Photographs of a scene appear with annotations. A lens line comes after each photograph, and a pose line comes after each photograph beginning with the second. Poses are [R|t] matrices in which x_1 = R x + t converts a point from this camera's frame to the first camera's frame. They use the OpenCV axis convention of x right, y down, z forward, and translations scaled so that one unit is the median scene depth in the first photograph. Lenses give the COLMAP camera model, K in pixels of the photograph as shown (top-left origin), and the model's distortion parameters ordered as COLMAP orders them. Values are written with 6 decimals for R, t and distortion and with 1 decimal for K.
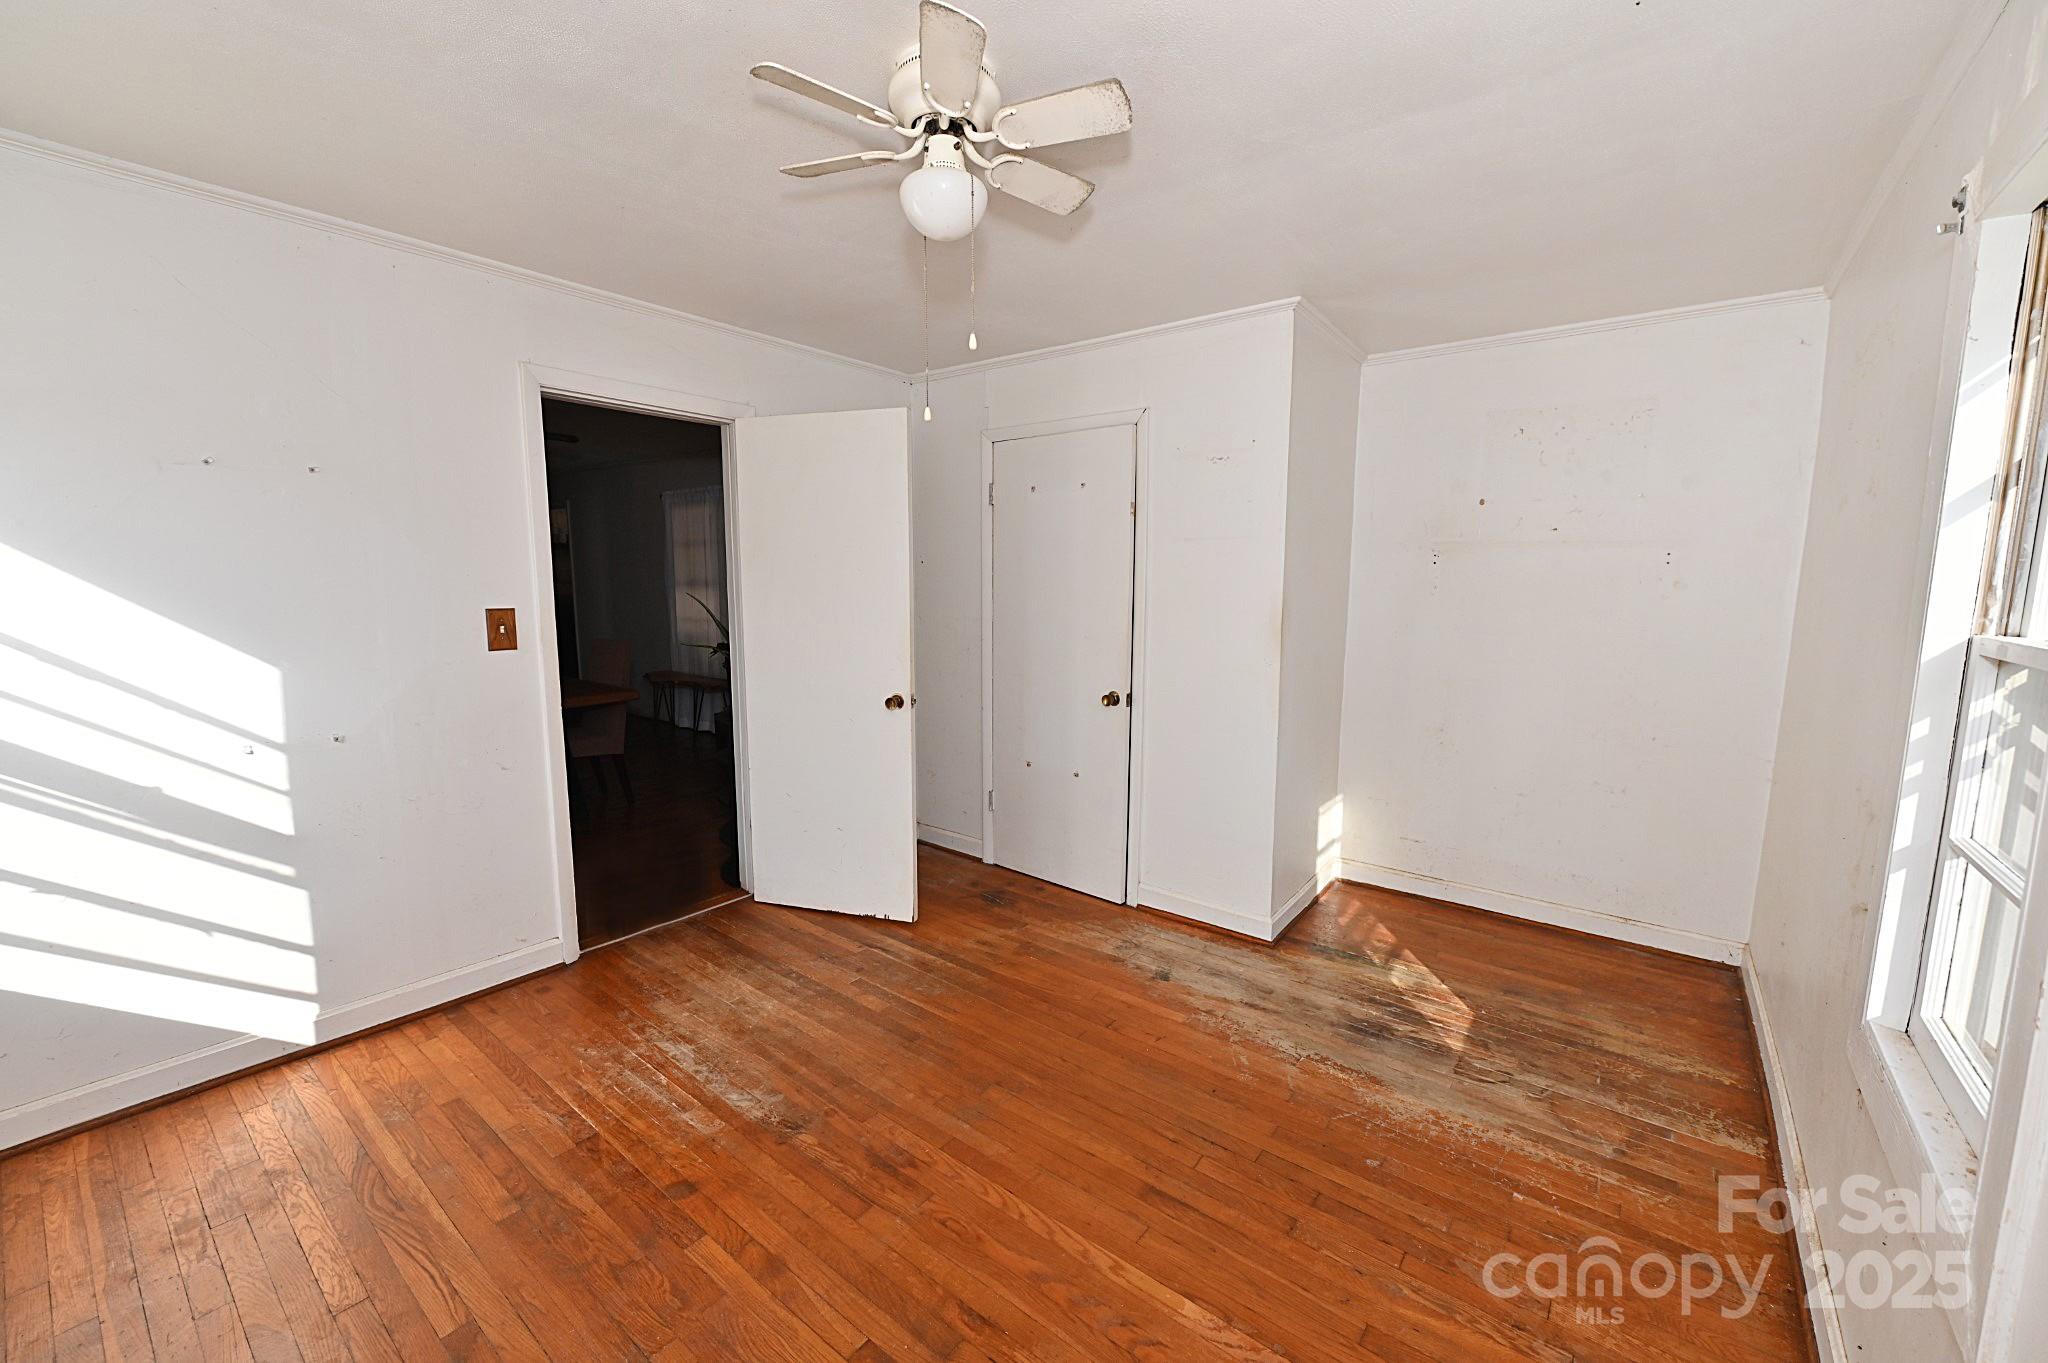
lens RADIAL K [[808.8, 0, 1019.8], [0, 808.8, 676.9], [0, 0, 1]] dist [-0.007280, -0.000986]
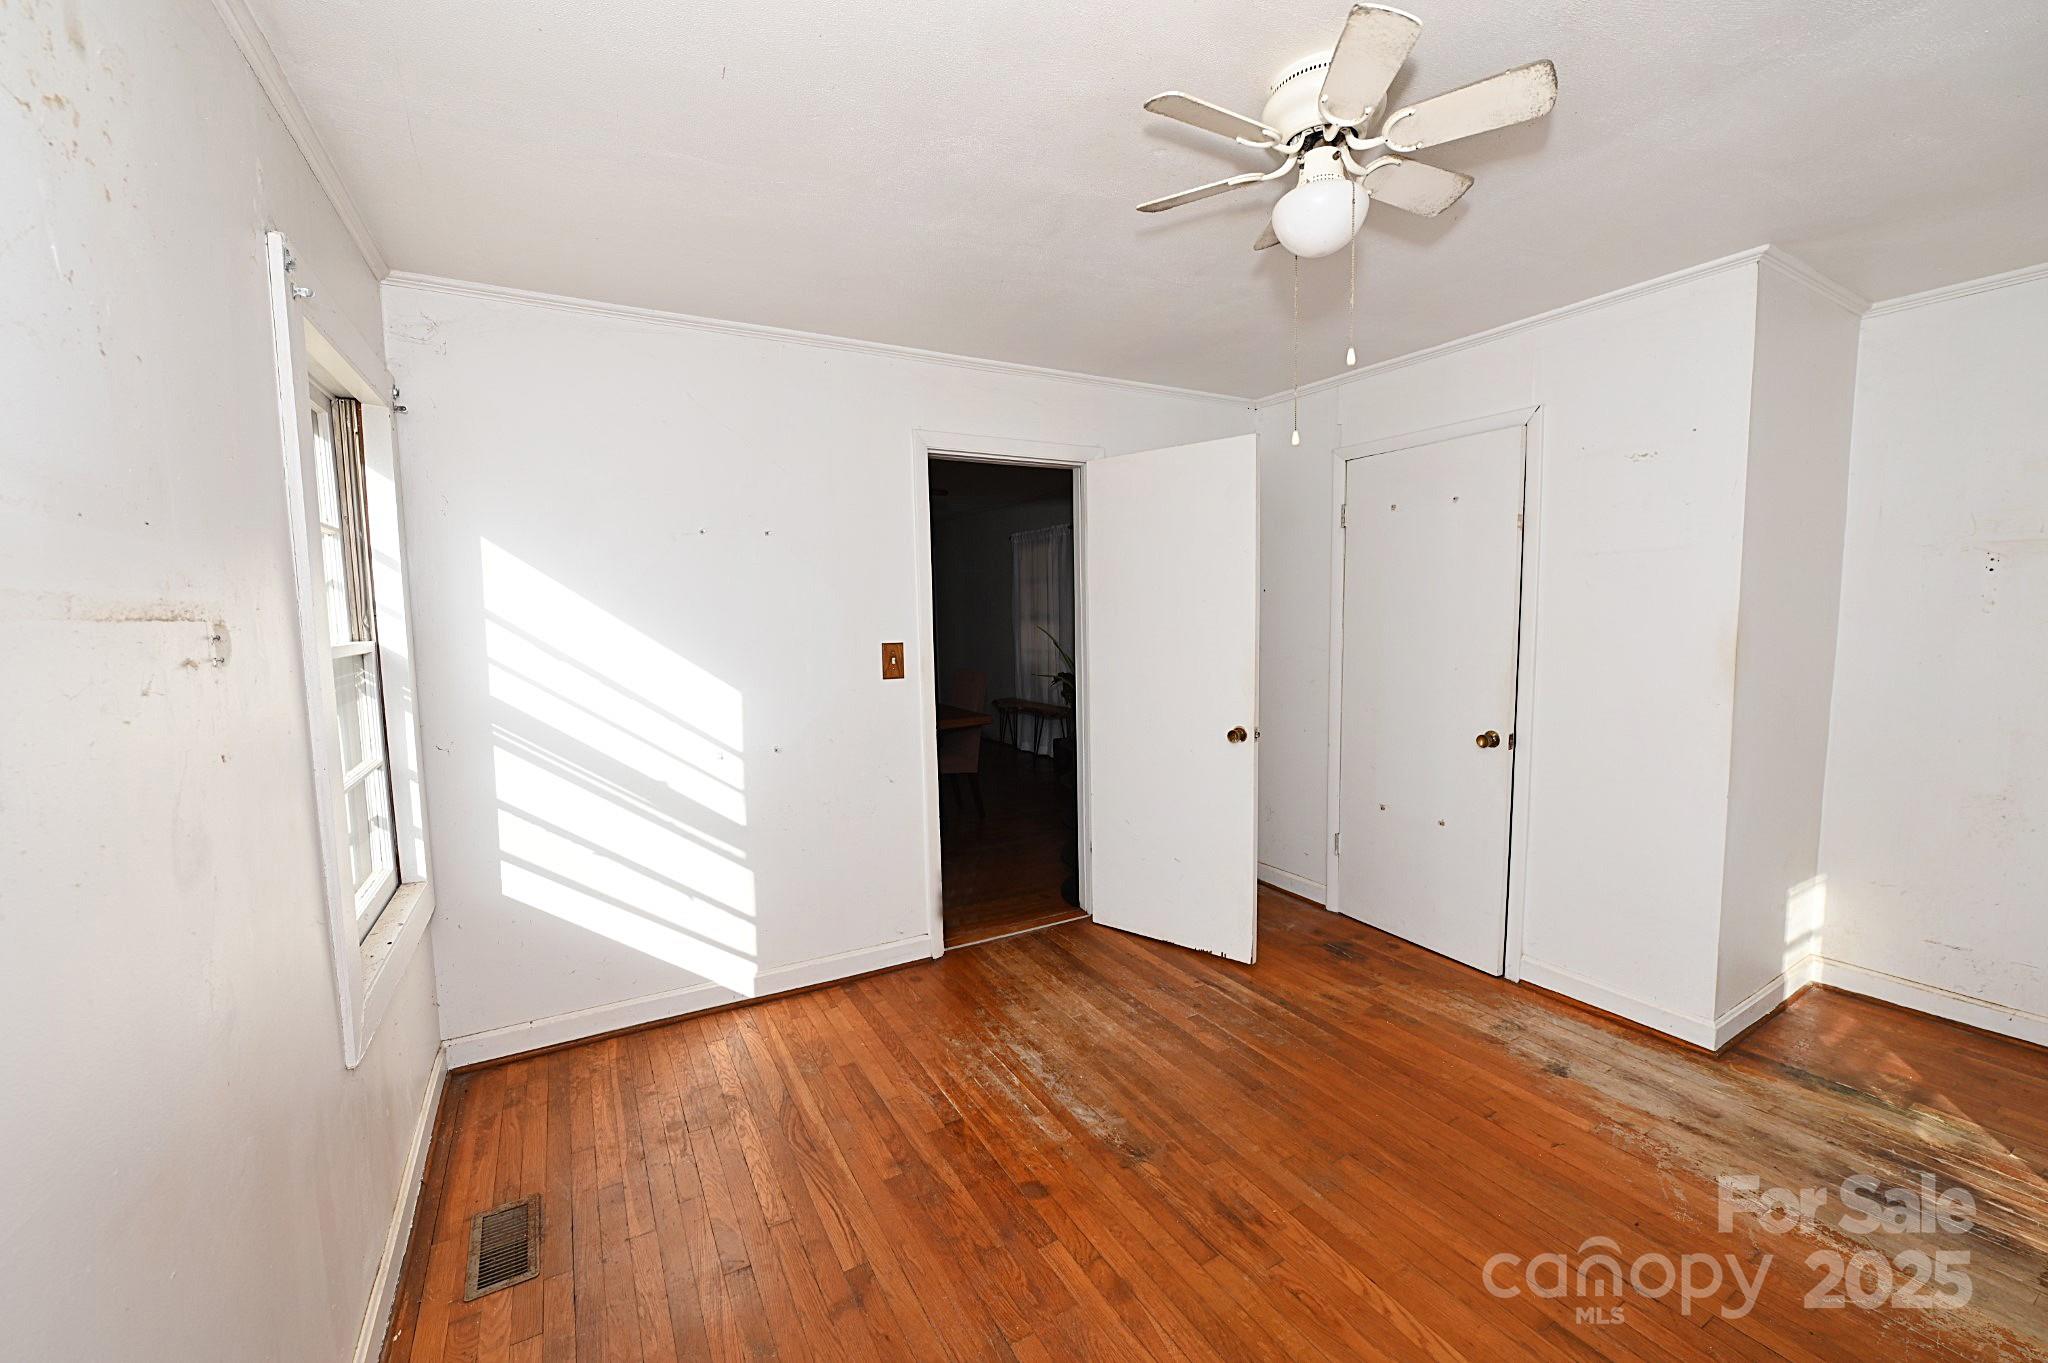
lens RADIAL K [[808.8, 0, 1022.9], [0, 808.8, 687.8], [0, 0, 1]] dist [-0.007280, -0.000986]
pose [[0.924964, 0.012408, -0.379852, -0.035344], [-0.021275, 0.999590, -0.019152, -0.002503], [0.379458, 0.025797, 0.924849, -0.002908]]
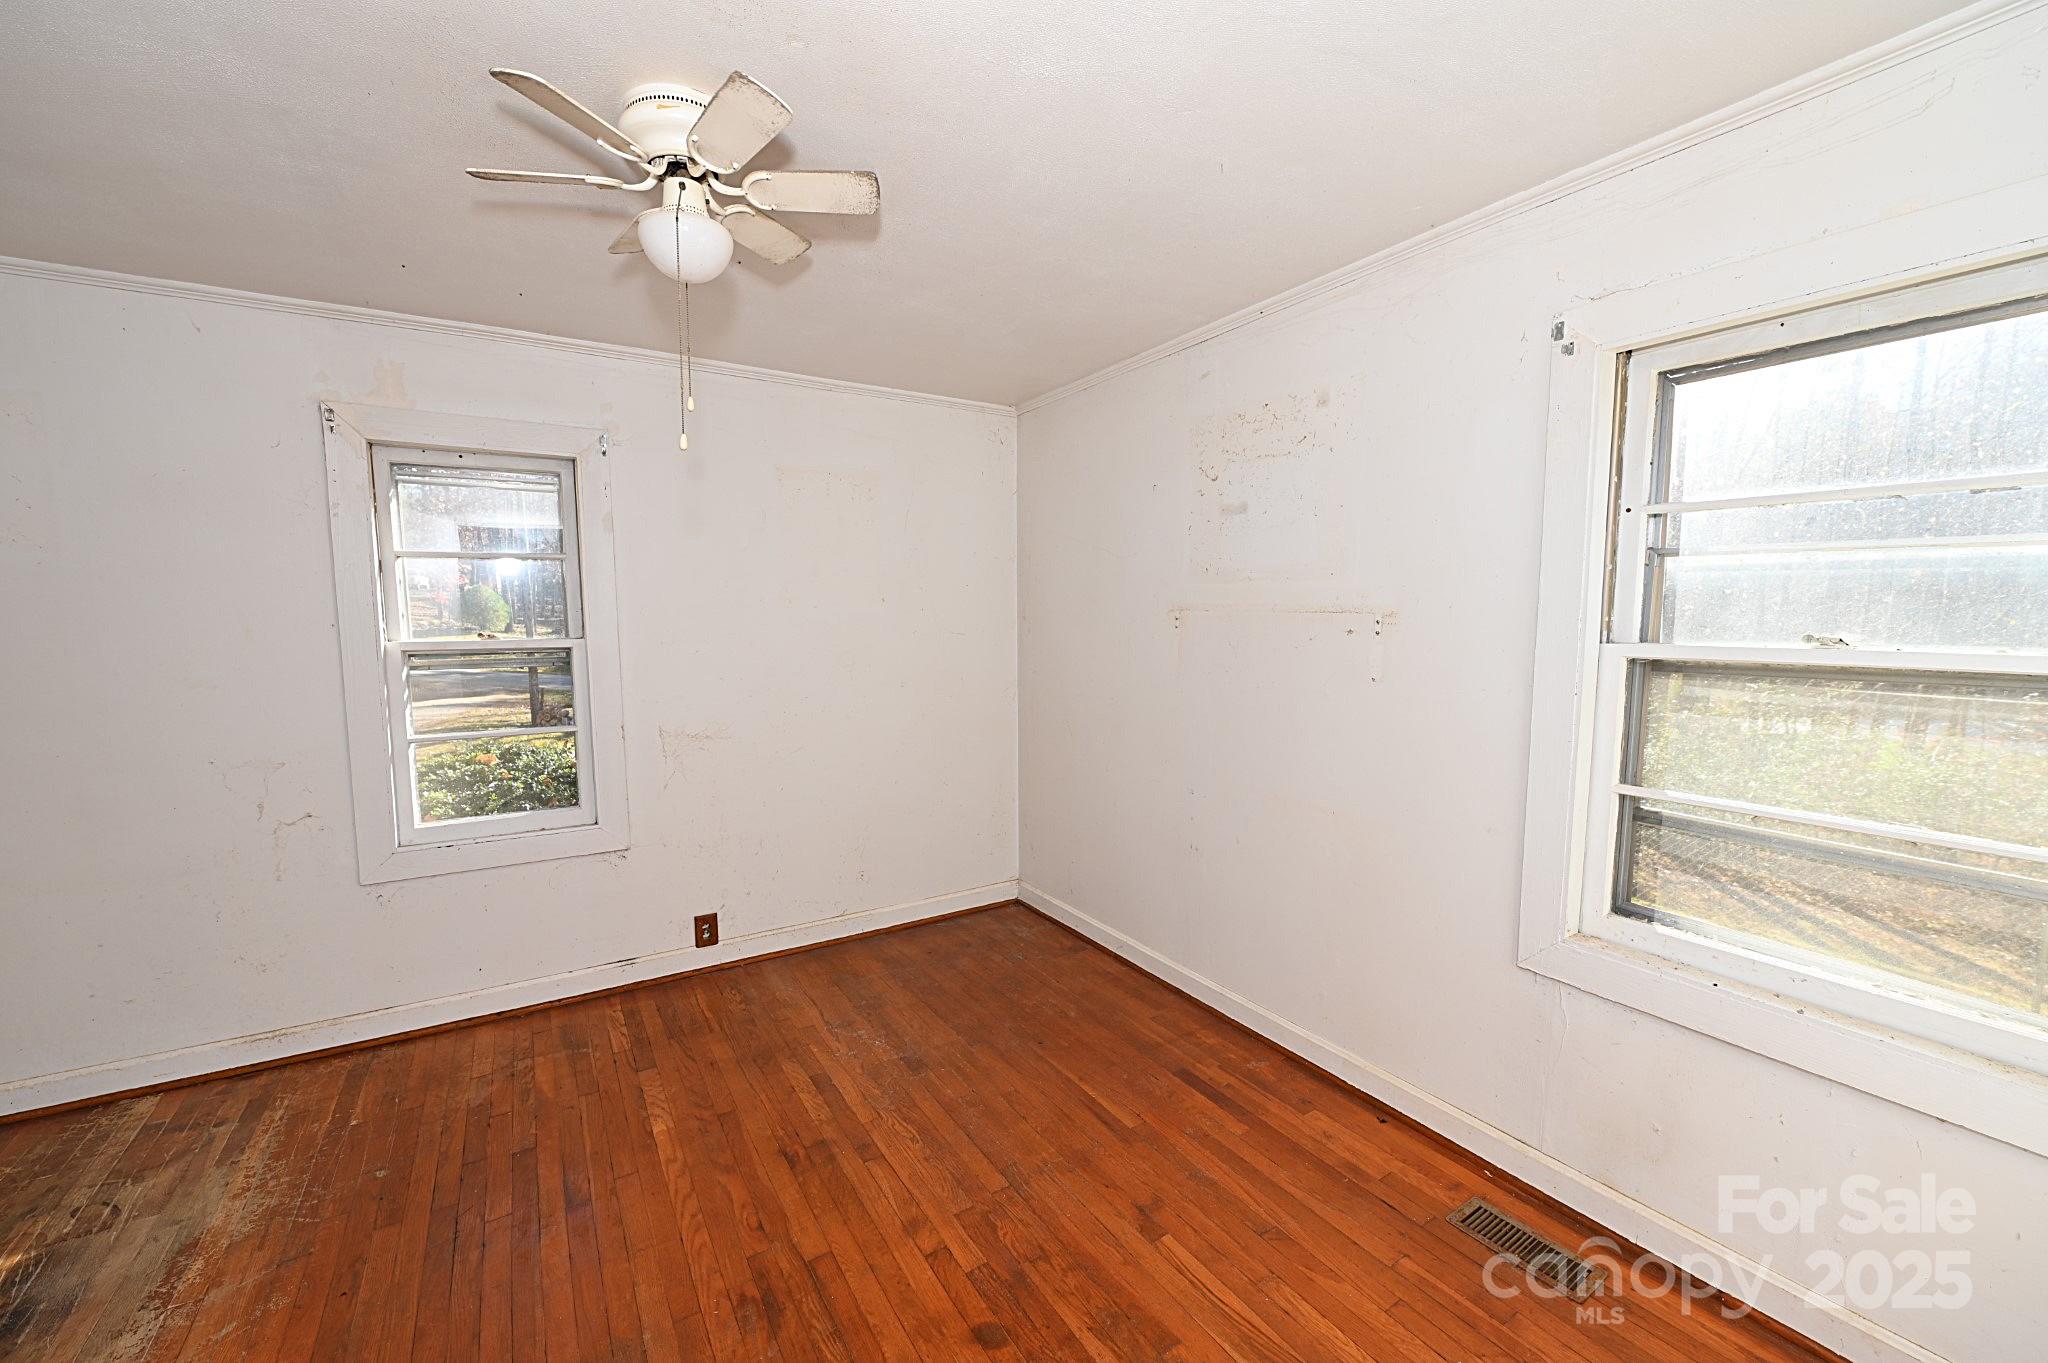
lens RADIAL K [[808.8, 0, 1024.7], [0, 808.8, 687.9], [0, 0, 1]] dist [-0.007280, -0.000986]
pose [[-0.942617, -0.037490, 0.331766, -0.634219], [0.036122, 0.976392, 0.212964, -0.195932], [-0.331917, 0.212728, -0.919009, 1.446160]]
